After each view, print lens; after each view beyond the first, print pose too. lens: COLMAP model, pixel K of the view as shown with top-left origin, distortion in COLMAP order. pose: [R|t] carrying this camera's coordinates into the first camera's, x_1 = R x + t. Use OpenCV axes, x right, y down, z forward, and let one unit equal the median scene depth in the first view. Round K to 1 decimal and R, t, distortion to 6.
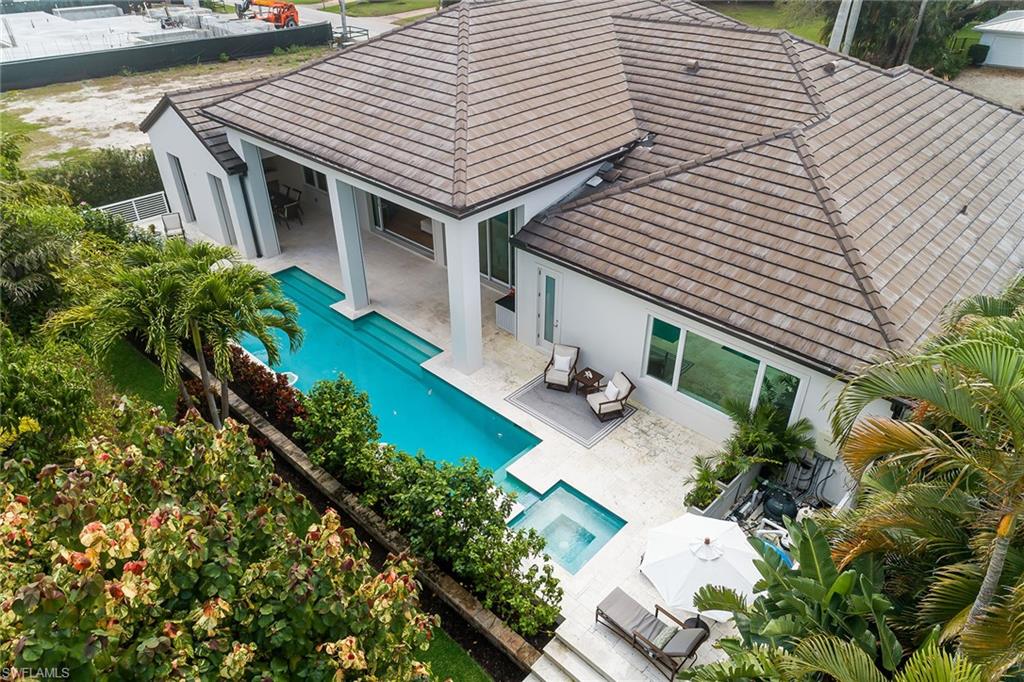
lens RADIAL K [[685.6, 0, 512.0], [0, 685.6, 341.0], [0, 0, 1]] dist [0.021473, 0.004146]
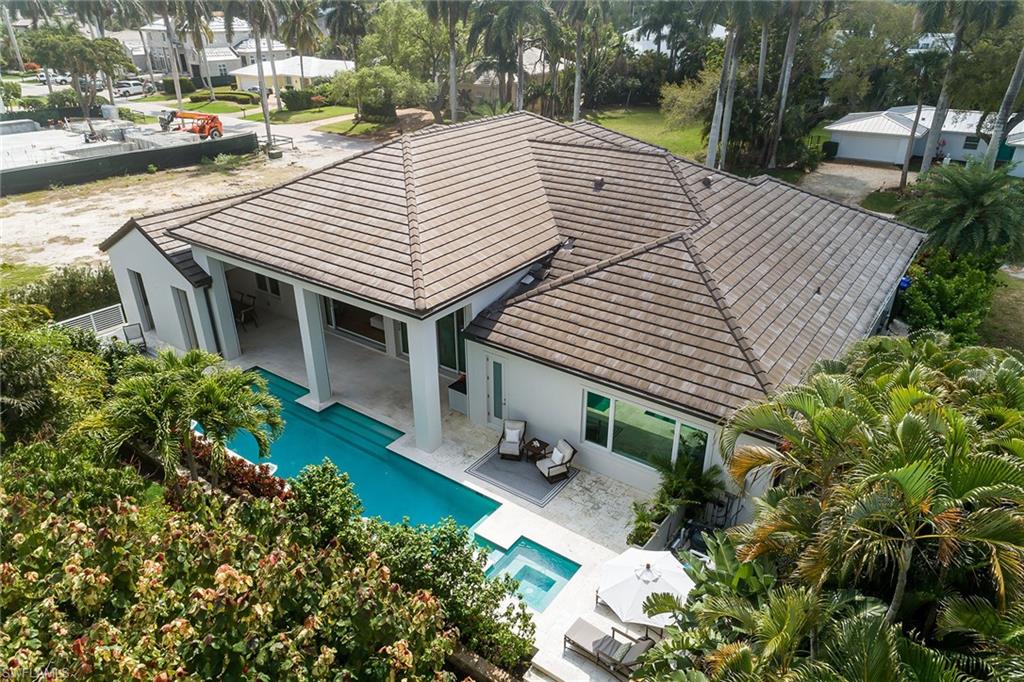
lens RADIAL K [[685.6, 0, 512.0], [0, 685.6, 341.0], [0, 0, 1]] dist [0.021473, 0.004146]
pose [[0.991654, -0.059210, 0.114531, -0.050172], [0.072114, 0.991086, -0.112018, 0.003200], [-0.106878, 0.119342, 0.987084, -0.160332]]
